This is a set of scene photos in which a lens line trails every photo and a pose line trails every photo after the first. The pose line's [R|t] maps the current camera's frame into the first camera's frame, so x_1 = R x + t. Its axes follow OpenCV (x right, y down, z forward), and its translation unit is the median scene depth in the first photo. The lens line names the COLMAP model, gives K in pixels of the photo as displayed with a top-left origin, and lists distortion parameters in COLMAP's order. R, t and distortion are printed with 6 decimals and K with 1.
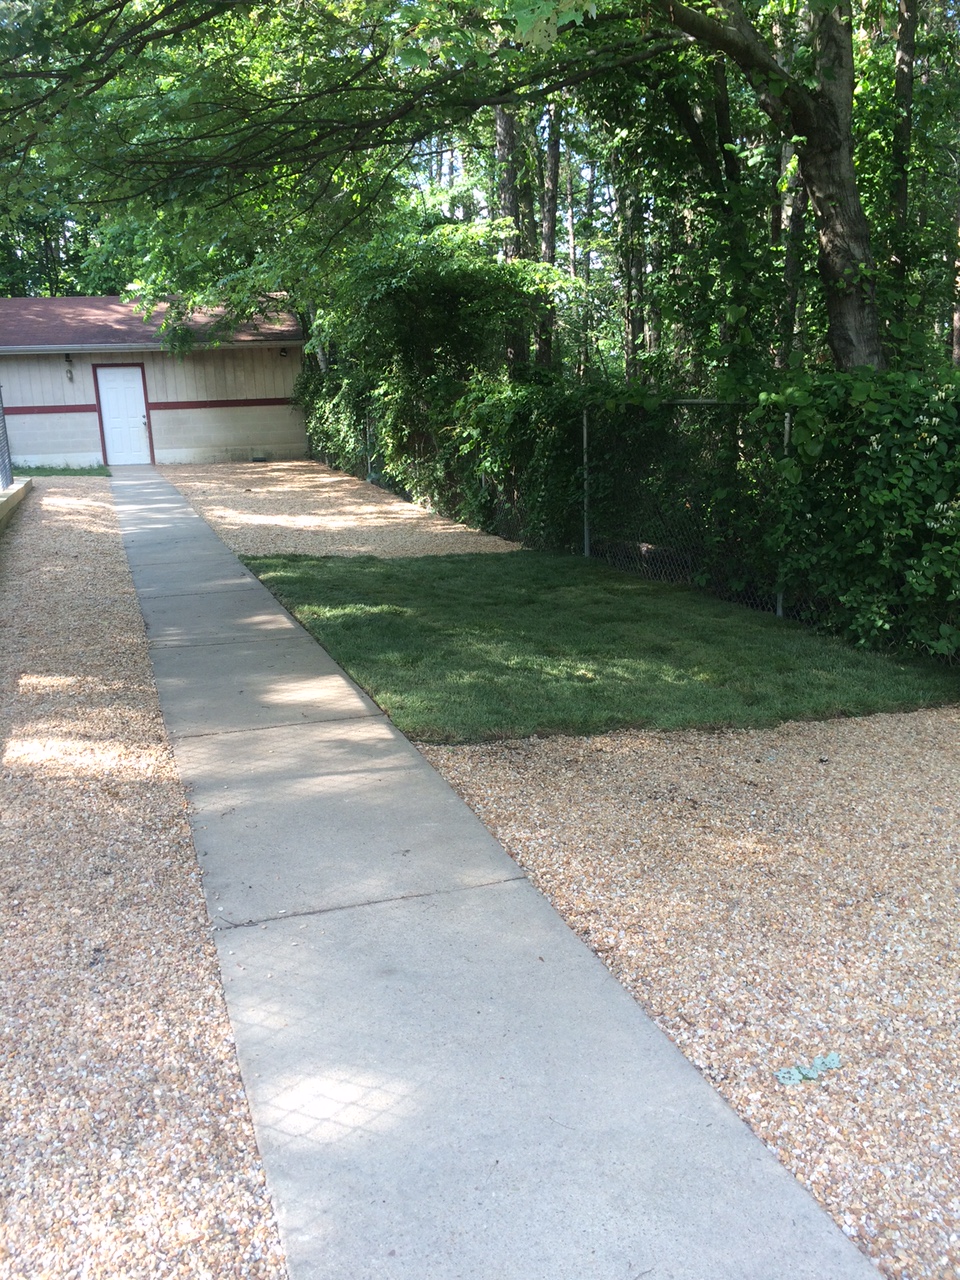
lens RADIAL K [[1077.9, 0, 482.2], [0, 1077.9, 637.9], [0, 0, 1]] dist [0.000239, -0.006935]
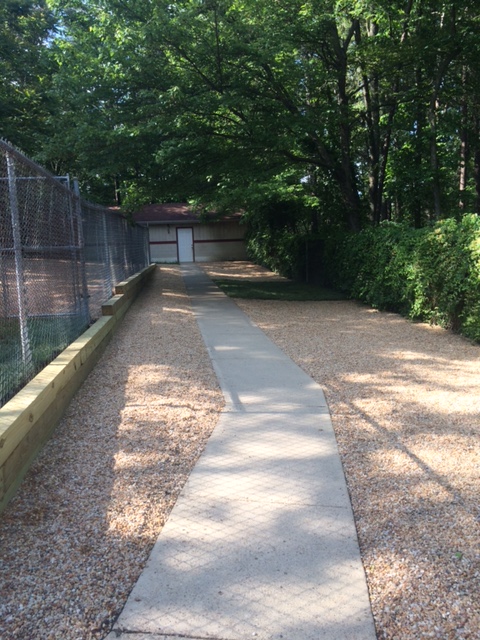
lens RADIAL K [[539.0, 0, 239.6], [0, 539.0, 320.6], [0, 0, 1]] dist [0.000239, -0.006935]
pose [[0.975873, 0.030002, -0.216270, 0.139155], [-0.045232, 0.996806, -0.065822, 0.091908], [0.213604, 0.074016, 0.974112, -0.392417]]
